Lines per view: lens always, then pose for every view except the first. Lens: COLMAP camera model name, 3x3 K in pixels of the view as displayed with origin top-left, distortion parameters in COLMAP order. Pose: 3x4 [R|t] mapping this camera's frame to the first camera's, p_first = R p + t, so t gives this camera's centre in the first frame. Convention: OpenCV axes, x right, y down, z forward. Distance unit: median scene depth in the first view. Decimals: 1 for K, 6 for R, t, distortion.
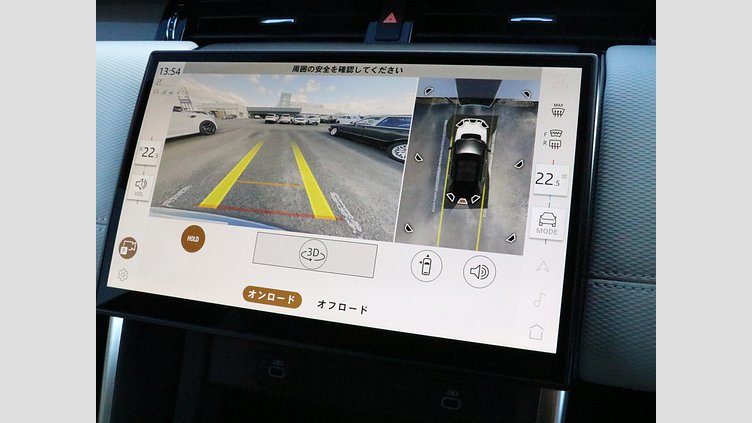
lens RADIAL K [[702.0, 0, 375.2], [0, 702.0, 211.7], [0, 0, 1]] dist [-0.010612, 0.000000]
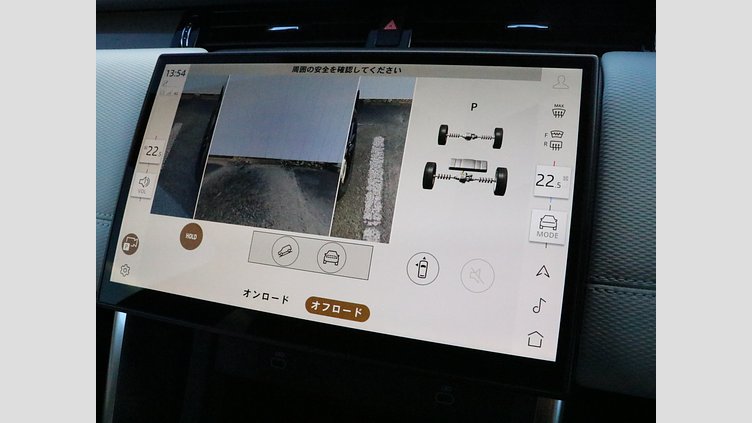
lens RADIAL K [[577.9, 0, 374.1], [0, 577.9, 211.3], [0, 0, 1]] dist [-0.079574, 0.011637]
pose [[0.999843, 0.012825, -0.012209, 0.012836], [-0.012808, 0.999917, 0.001462, -0.002040], [0.012227, -0.001306, 0.999924, 0.179198]]
